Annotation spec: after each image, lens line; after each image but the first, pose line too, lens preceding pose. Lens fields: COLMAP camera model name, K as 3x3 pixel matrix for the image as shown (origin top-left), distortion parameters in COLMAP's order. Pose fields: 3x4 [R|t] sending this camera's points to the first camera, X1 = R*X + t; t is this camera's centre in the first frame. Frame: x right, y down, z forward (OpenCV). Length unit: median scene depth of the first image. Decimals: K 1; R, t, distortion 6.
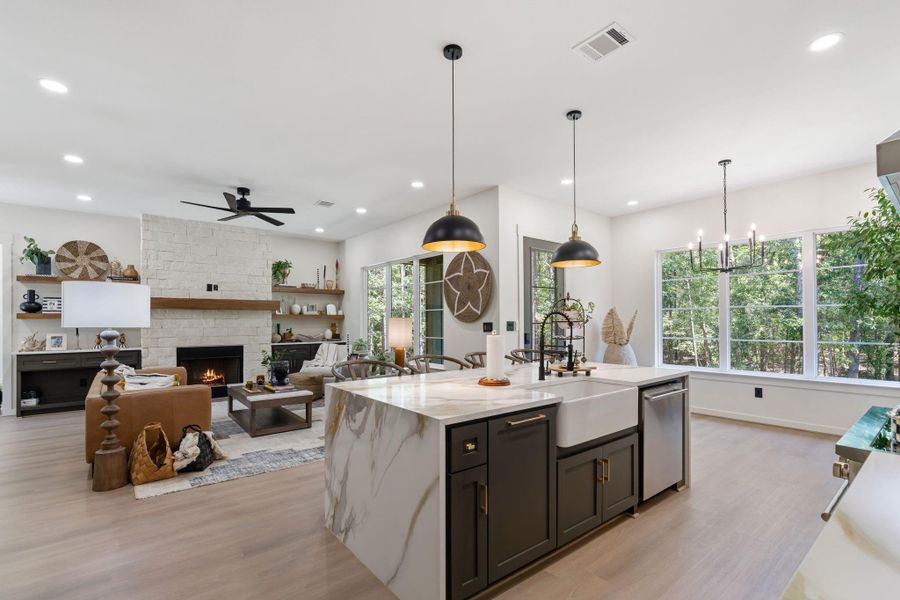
lens RADIAL K [[410.2, 0, 450.8], [0, 410.2, 322.3], [0, 0, 1]] dist [-0.000539, 0.000131]
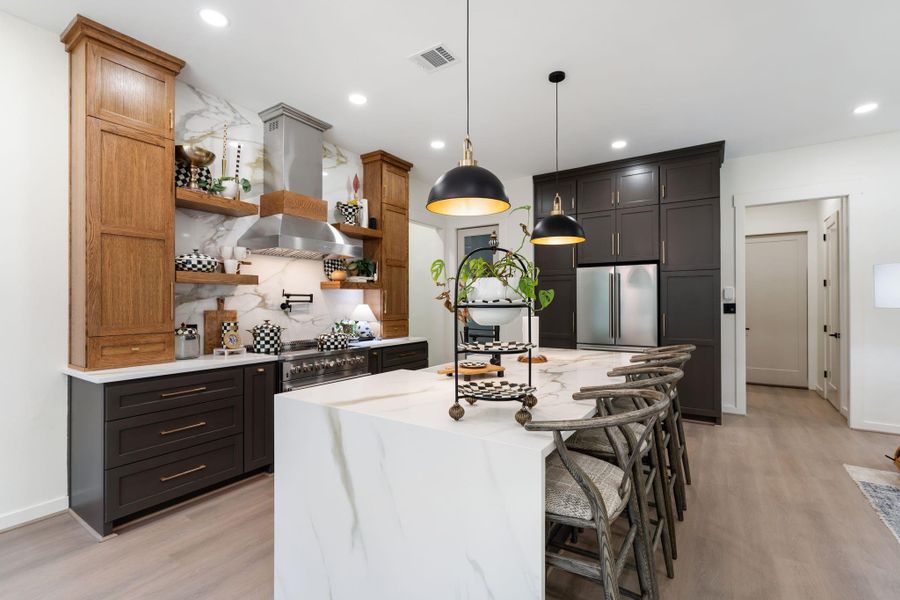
lens RADIAL K [[410.6, 0, 447.6], [0, 410.6, 302.8], [0, 0, 1]] dist [0.000463, 0.000443]
pose [[-0.951565, 0.006004, -0.307389, 0.257750], [0.004945, 0.999979, 0.004223, -0.003803], [0.307408, 0.002498, -0.951575, 0.777841]]
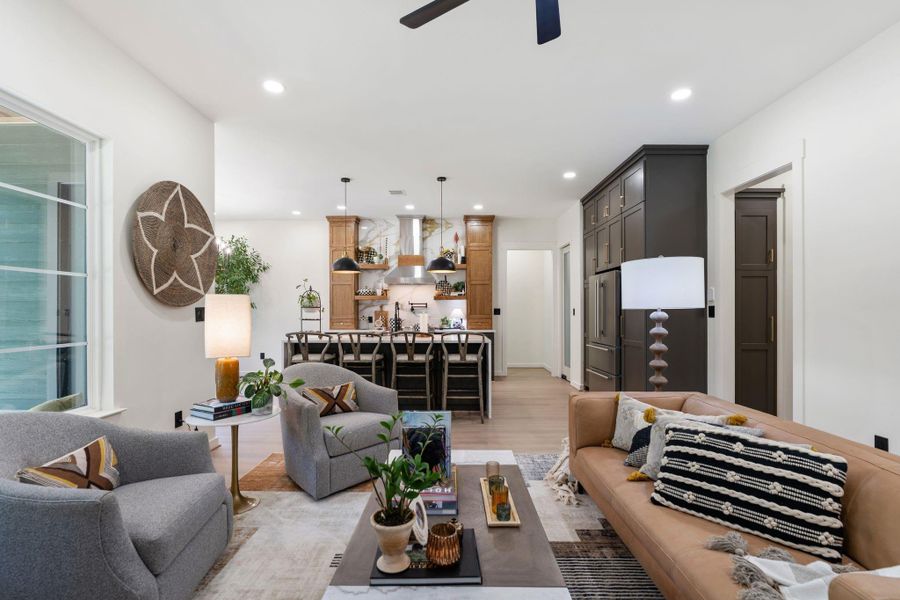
lens RADIAL K [[410.6, 0, 447.6], [0, 410.6, 302.8], [0, 0, 1]] dist [0.000463, 0.000443]
pose [[-0.772321, 0.017807, 0.634983, -0.515911], [0.007133, 0.999787, -0.019362, 0.006696], [-0.635192, -0.010424, -0.772284, 0.992727]]
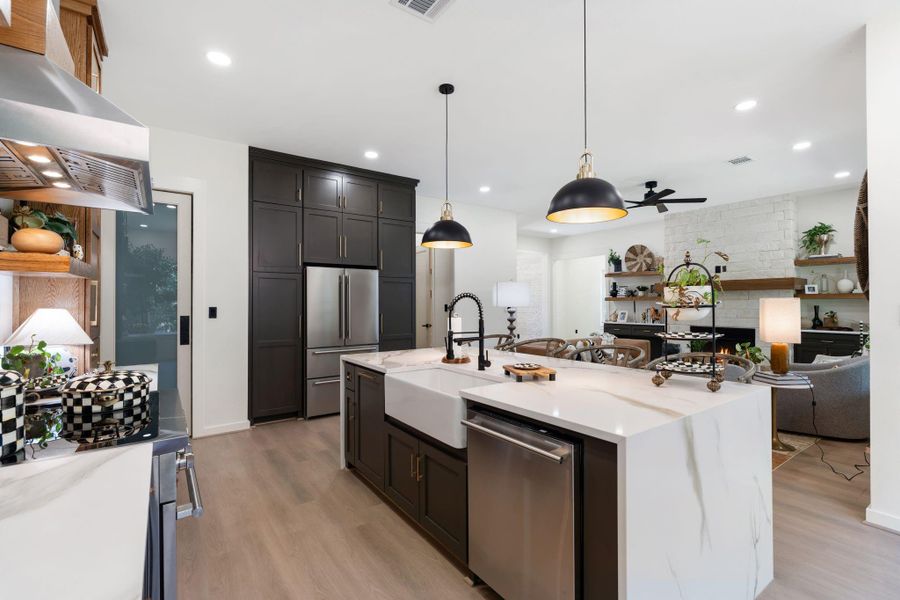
lens RADIAL K [[405.6, 0, 457.9], [0, 405.6, 303.6], [0, 0, 1]] dist [0.002513, 0.000481]
pose [[-0.040020, 0.005002, -0.999186, 0.472878], [-0.000966, 0.999987, 0.005045, -0.004512], [0.999198, 0.001167, -0.040014, 0.414129]]
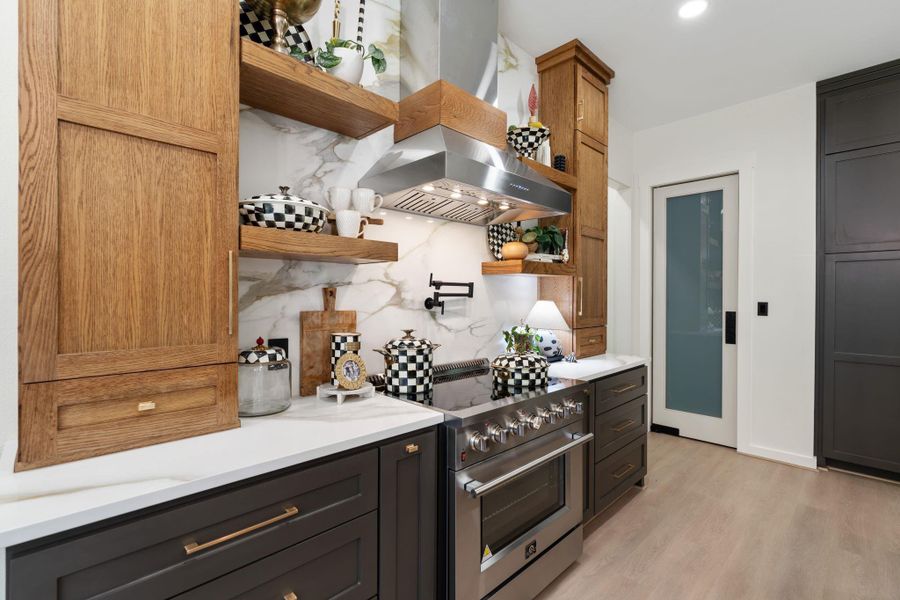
lens RADIAL K [[408.4, 0, 445.6], [0, 408.4, 299.6], [0, 0, 1]] dist [-0.000853, 0.000186]
pose [[-0.995304, 0.000780, -0.096793, 0.318021], [-0.000068, 0.999962, 0.008759, -0.003642], [0.096796, 0.008724, -0.995266, 0.485466]]
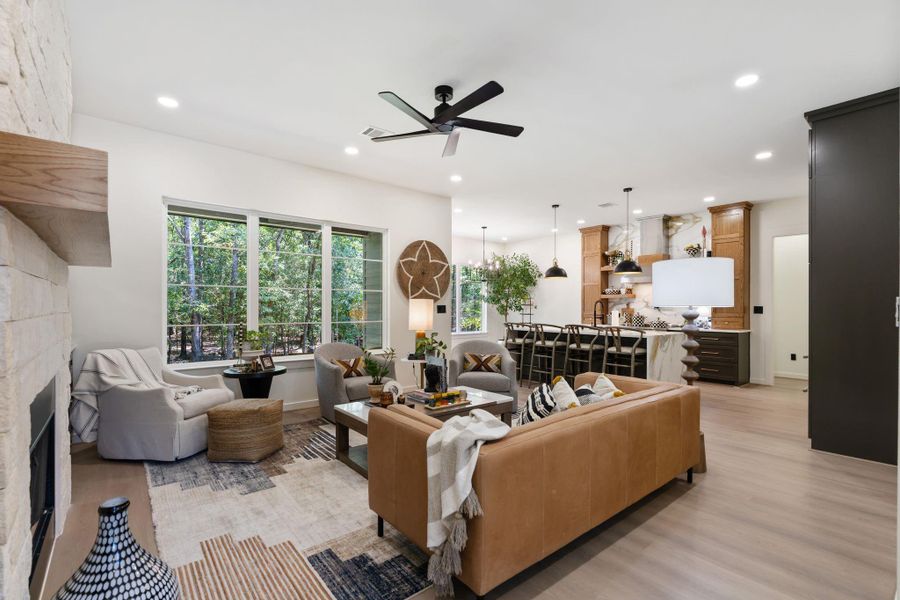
lens RADIAL K [[405.6, 0, 457.9], [0, 405.6, 303.6], [0, 0, 1]] dist [0.002513, 0.000481]
pose [[-0.020827, 0.009649, 0.999737, -0.876625], [-0.002344, 0.999950, -0.009700, 0.005458], [-0.999780, -0.002546, -0.020804, 0.765689]]
